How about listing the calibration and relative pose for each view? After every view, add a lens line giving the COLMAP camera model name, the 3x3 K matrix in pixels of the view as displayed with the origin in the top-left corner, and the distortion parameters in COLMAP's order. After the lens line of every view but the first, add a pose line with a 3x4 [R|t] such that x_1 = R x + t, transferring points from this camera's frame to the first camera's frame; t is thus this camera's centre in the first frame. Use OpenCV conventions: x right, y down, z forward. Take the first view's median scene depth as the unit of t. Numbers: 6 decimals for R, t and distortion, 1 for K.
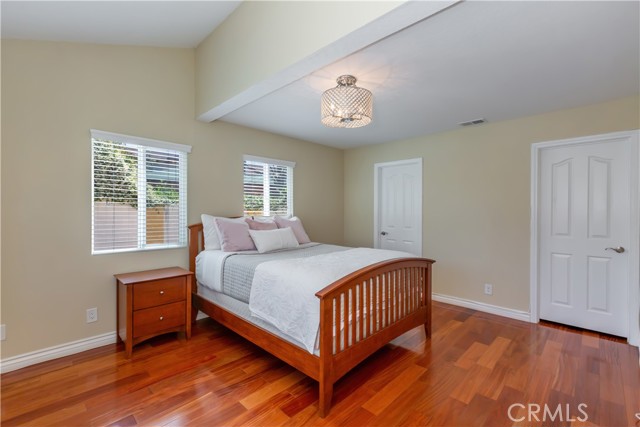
lens RADIAL K [[278.1, 0, 320.0], [0, 278.1, 213.5], [0, 0, 1]] dist [-0.000225, 0.000027]
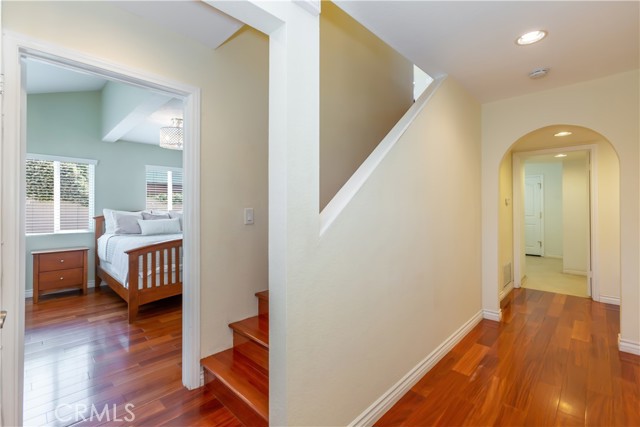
lens RADIAL K [[283.8, 0, 320.6], [0, 283.8, 209.5], [0, 0, 1]] dist [0.000457, 0.000449]
pose [[0.999974, -0.006755, 0.002364, 0.678131], [0.006788, 0.999877, -0.014154, 0.035861], [-0.002268, 0.014169, 0.999897, -0.431760]]
